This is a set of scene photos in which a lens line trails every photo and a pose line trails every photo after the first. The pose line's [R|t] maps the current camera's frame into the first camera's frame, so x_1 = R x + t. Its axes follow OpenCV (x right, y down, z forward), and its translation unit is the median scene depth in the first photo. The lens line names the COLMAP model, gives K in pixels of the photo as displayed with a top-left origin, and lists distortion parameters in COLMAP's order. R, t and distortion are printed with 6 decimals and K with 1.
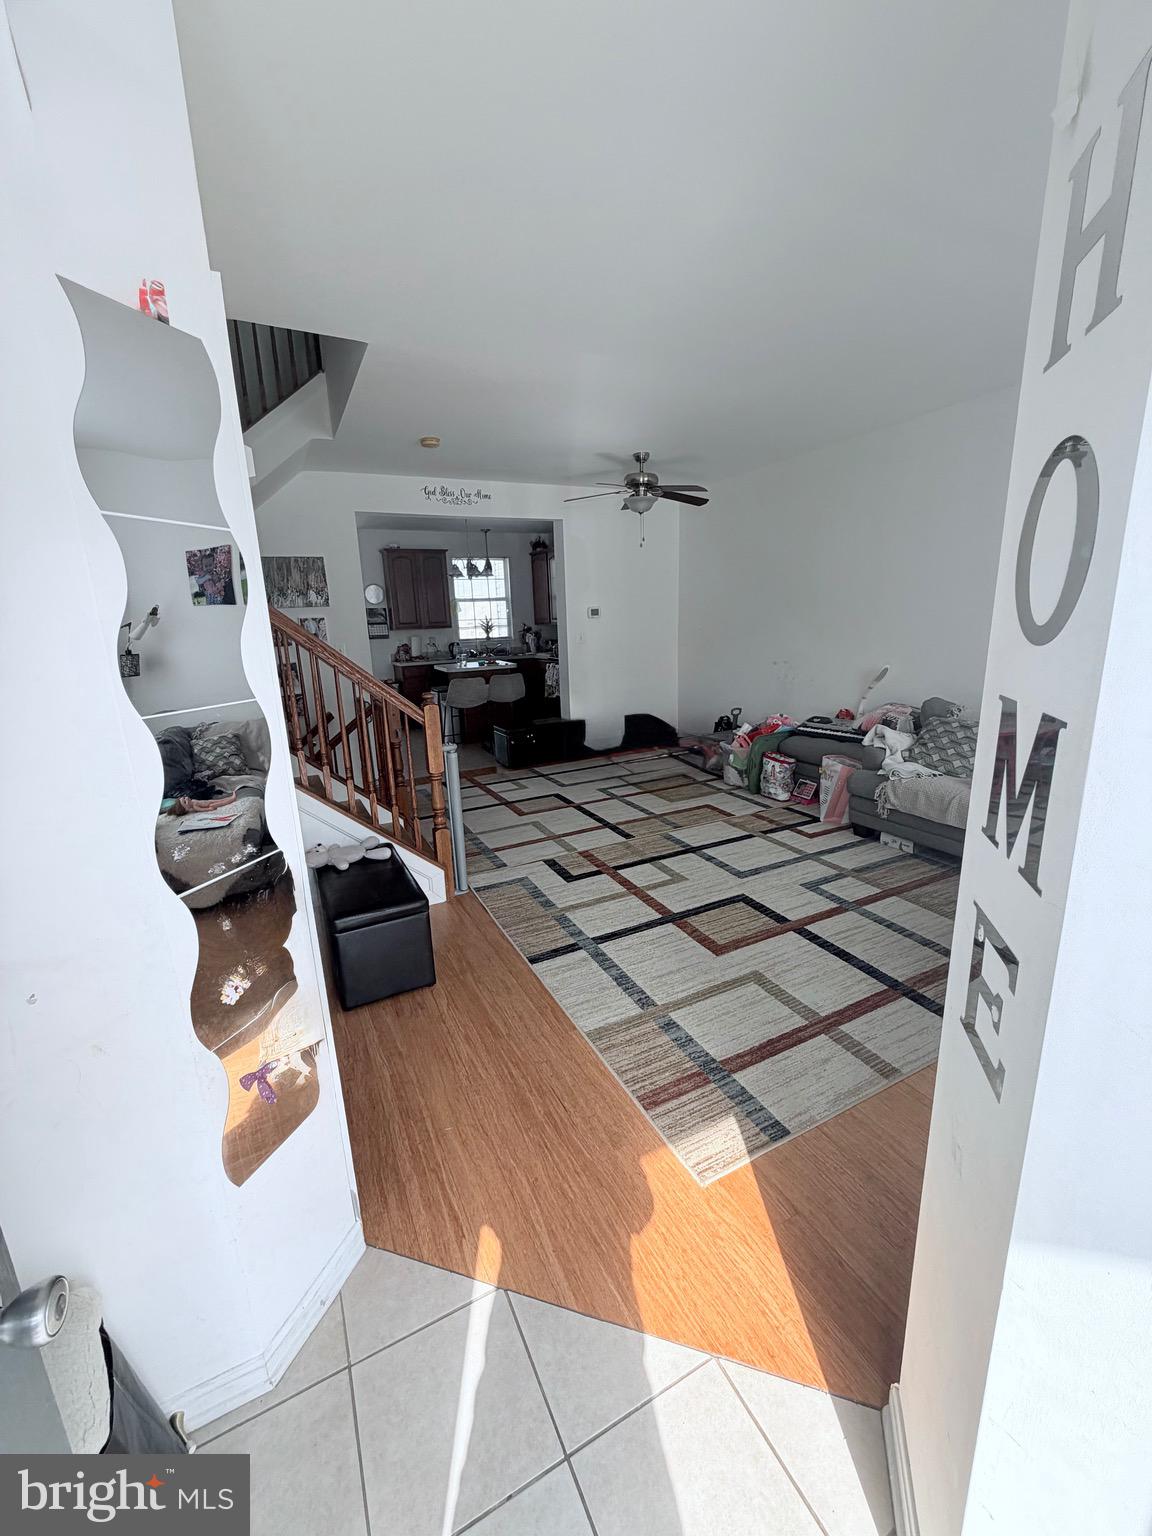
lens RADIAL K [[611.8, 0, 577.1], [0, 611.8, 763.5], [0, 0, 1]] dist [-0.001440, -0.000573]
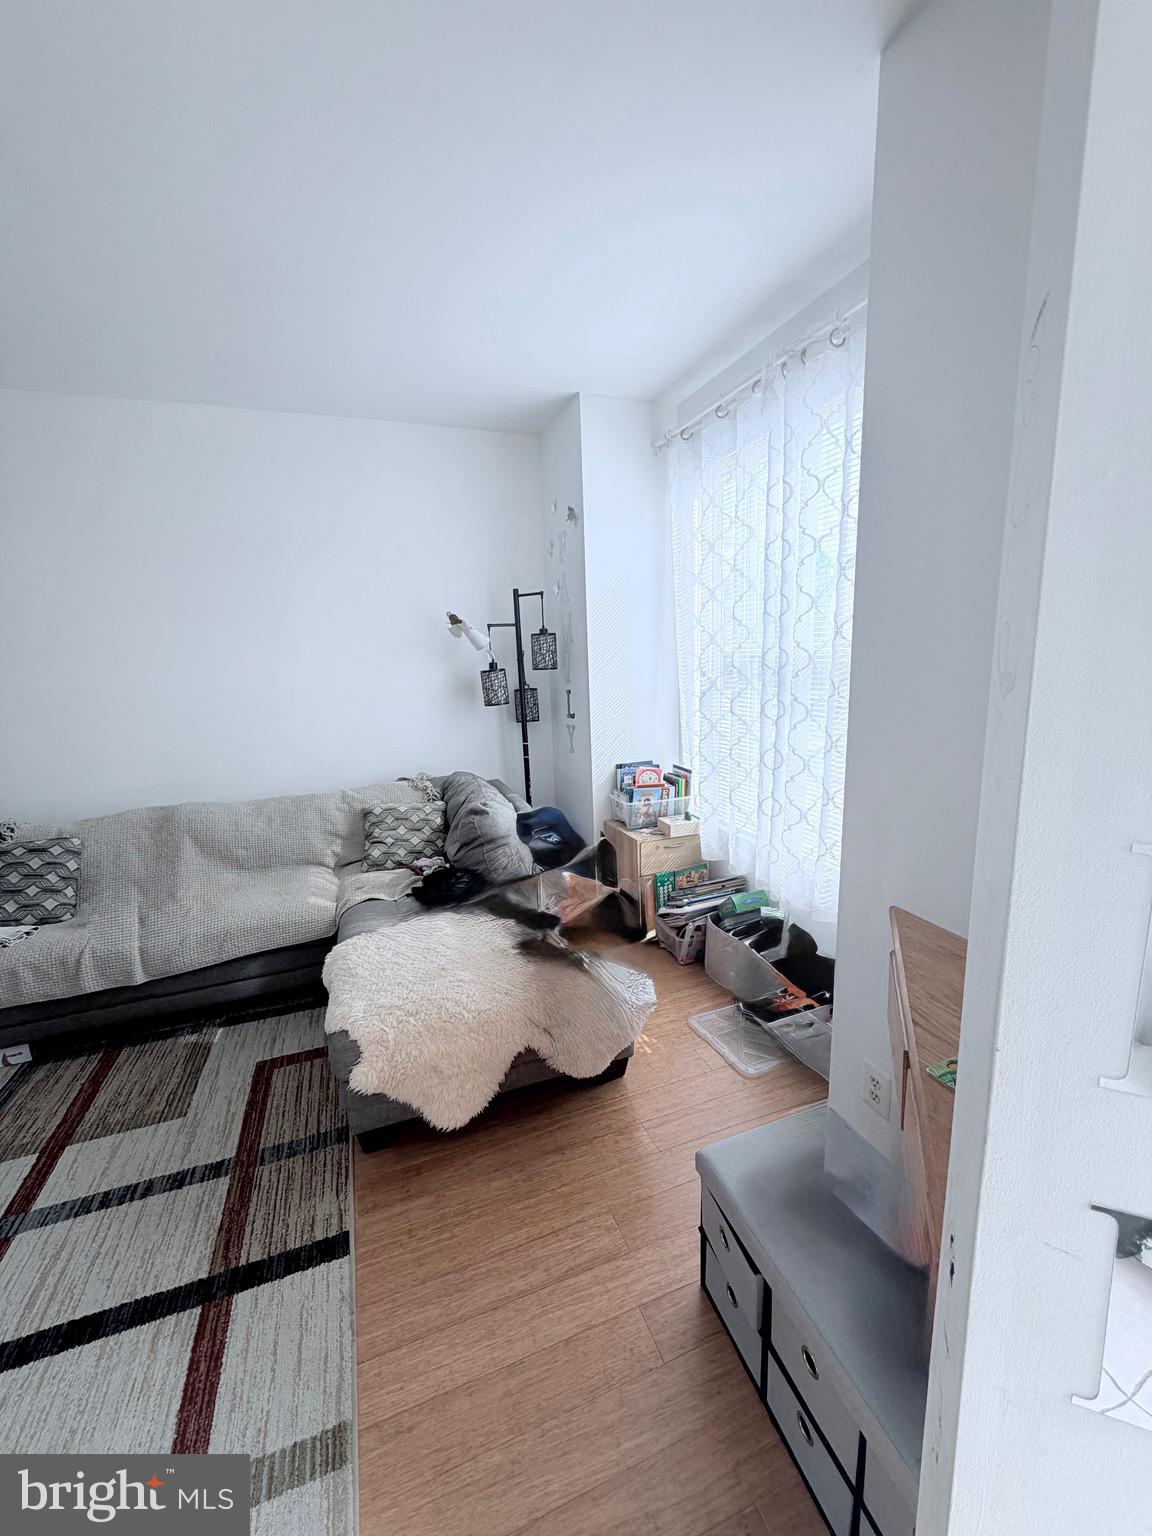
lens RADIAL K [[611.8, 0, 576.6], [0, 611.8, 765.1], [0, 0, 1]] dist [-0.001440, -0.000573]
pose [[0.112711, -0.149151, 0.982370, 0.039665], [0.267703, 0.956670, 0.114534, -0.088481], [-0.956886, 0.250074, 0.147756, 0.363582]]
